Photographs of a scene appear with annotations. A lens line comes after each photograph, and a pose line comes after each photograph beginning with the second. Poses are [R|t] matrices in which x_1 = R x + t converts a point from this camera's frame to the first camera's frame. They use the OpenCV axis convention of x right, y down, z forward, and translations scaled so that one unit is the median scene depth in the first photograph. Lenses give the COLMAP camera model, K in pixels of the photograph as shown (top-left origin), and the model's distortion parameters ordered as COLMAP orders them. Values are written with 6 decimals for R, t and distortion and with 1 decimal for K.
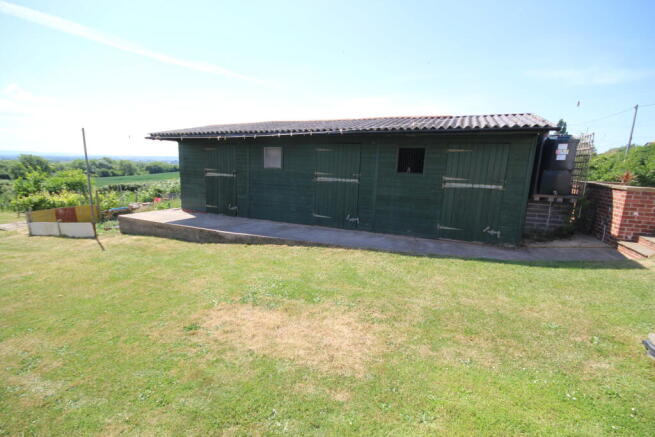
lens RADIAL K [[302.0, 0, 327.8], [0, 302.0, 221.9], [0, 0, 1]] dist [-0.004427, -0.001459]
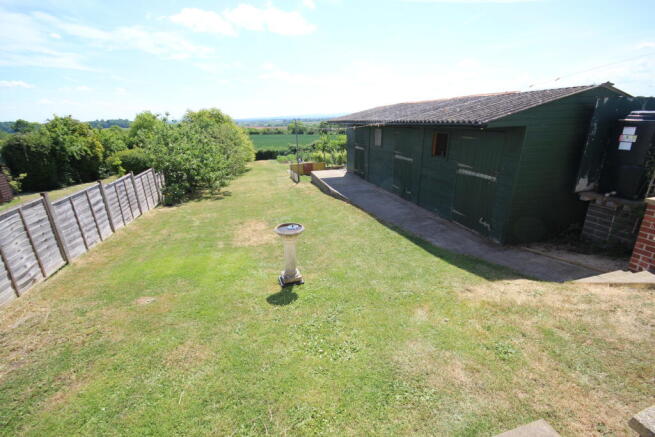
lens RADIAL K [[302.0, 0, 329.0], [0, 302.0, 221.2], [0, 0, 1]] dist [-0.004427, -0.001459]
pose [[0.621587, 0.210973, -0.754401, 0.908360], [-0.100933, 0.976592, 0.189947, -0.103071], [0.776816, -0.041925, 0.628331, -0.007907]]
